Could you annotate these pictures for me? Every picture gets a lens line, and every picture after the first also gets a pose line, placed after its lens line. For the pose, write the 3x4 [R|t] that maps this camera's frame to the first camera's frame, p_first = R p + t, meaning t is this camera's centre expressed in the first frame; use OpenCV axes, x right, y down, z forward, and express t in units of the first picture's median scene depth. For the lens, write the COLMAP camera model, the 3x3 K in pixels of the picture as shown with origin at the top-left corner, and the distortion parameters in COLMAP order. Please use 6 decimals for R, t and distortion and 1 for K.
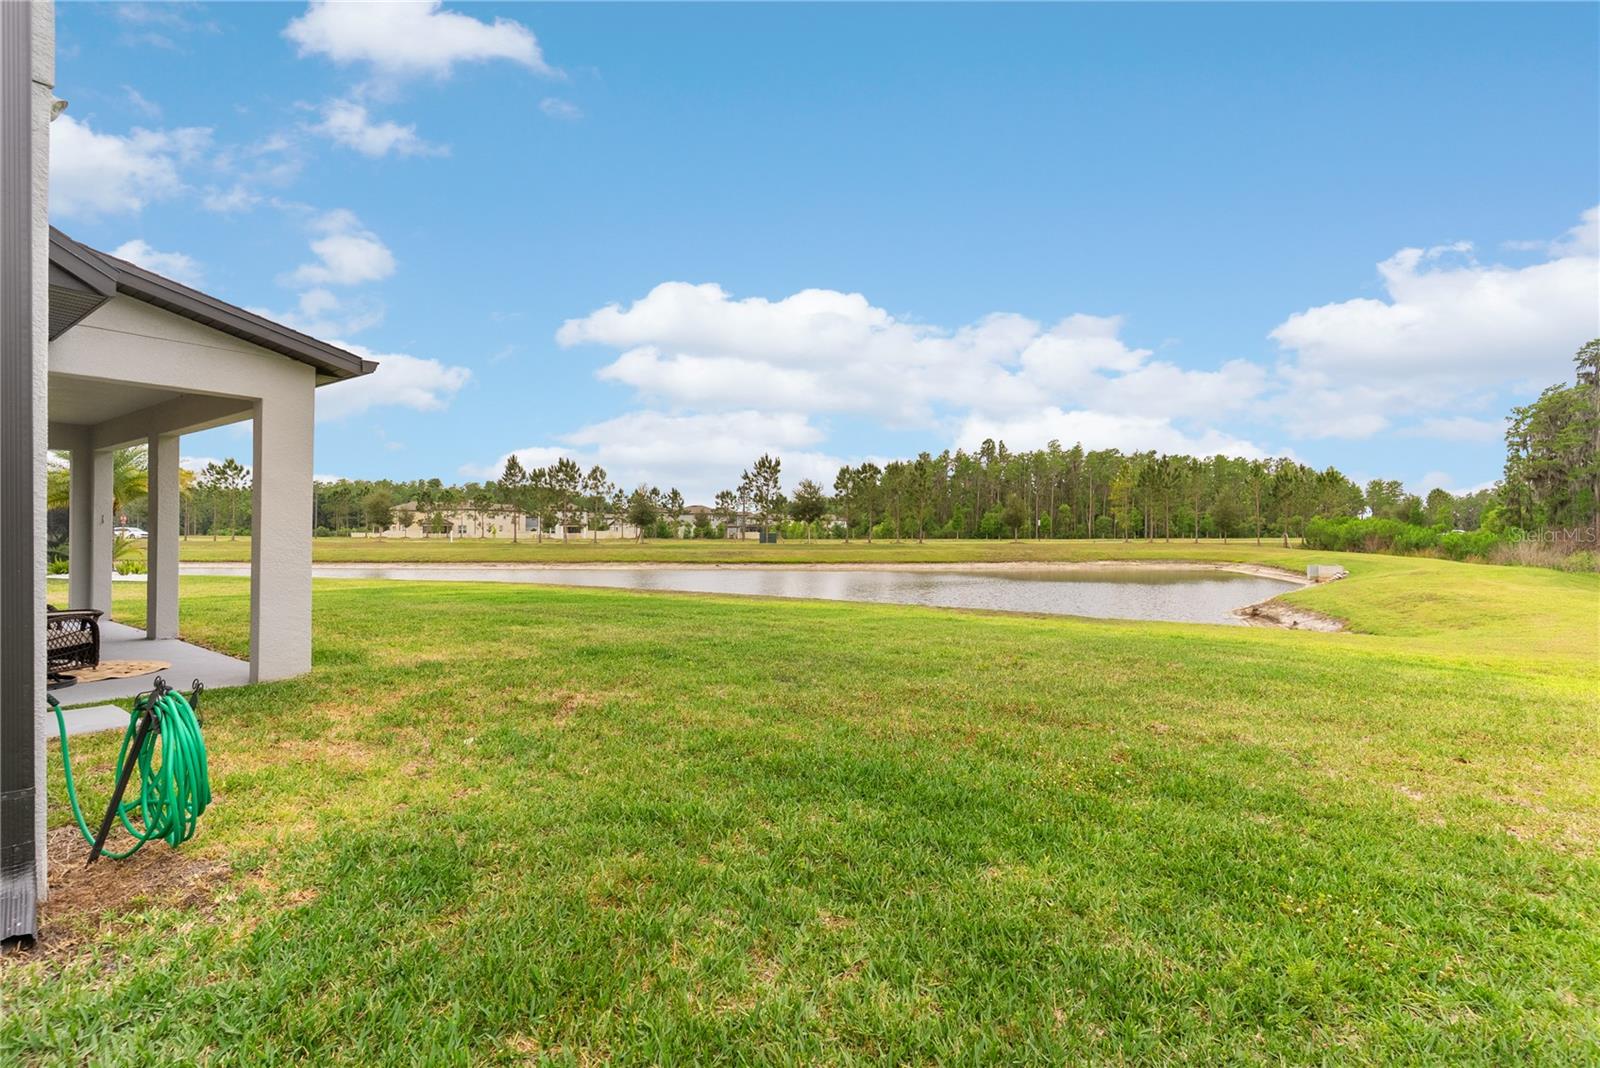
lens RADIAL K [[760.3, 0, 800.0], [0, 760.3, 534.0], [0, 0, 1]] dist [0.003579, 0.000180]
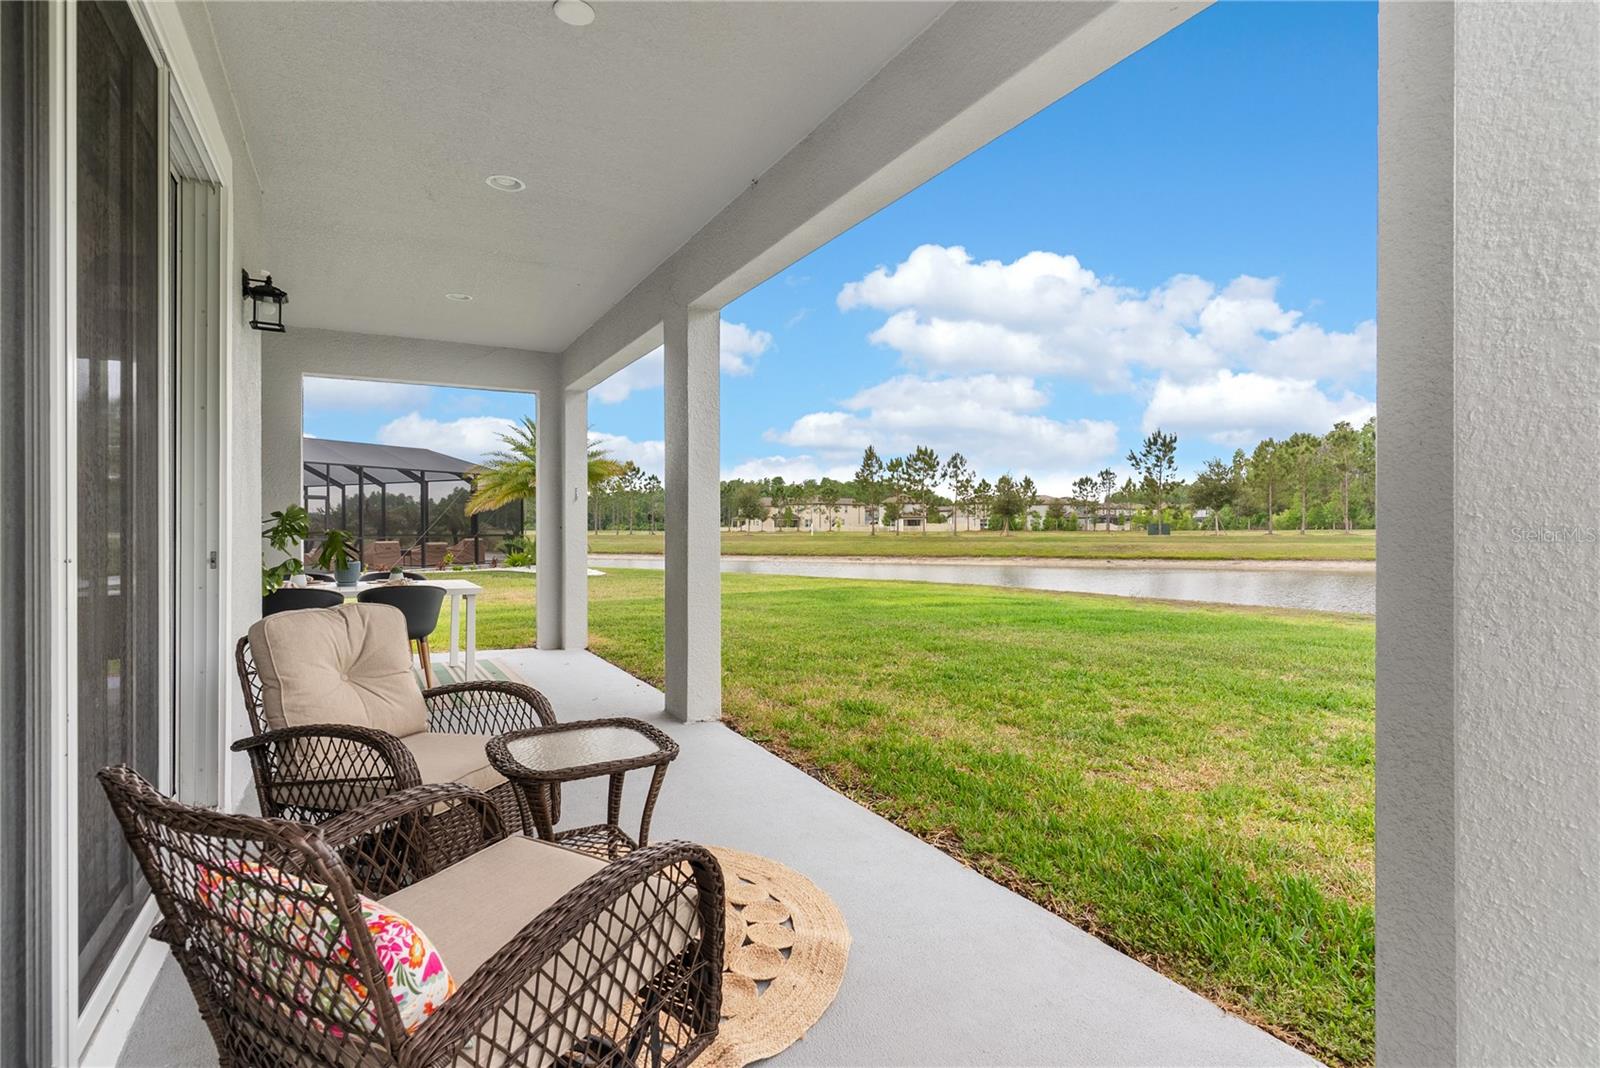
lens RADIAL K [[760.3, 0, 800.0], [0, 760.3, 534.0], [0, 0, 1]] dist [0.003579, 0.000180]
pose [[0.917805, -0.003758, -0.397013, -0.073298], [0.007330, 0.999945, 0.007481, 0.001314], [0.396963, -0.009776, 0.917783, 0.072573]]
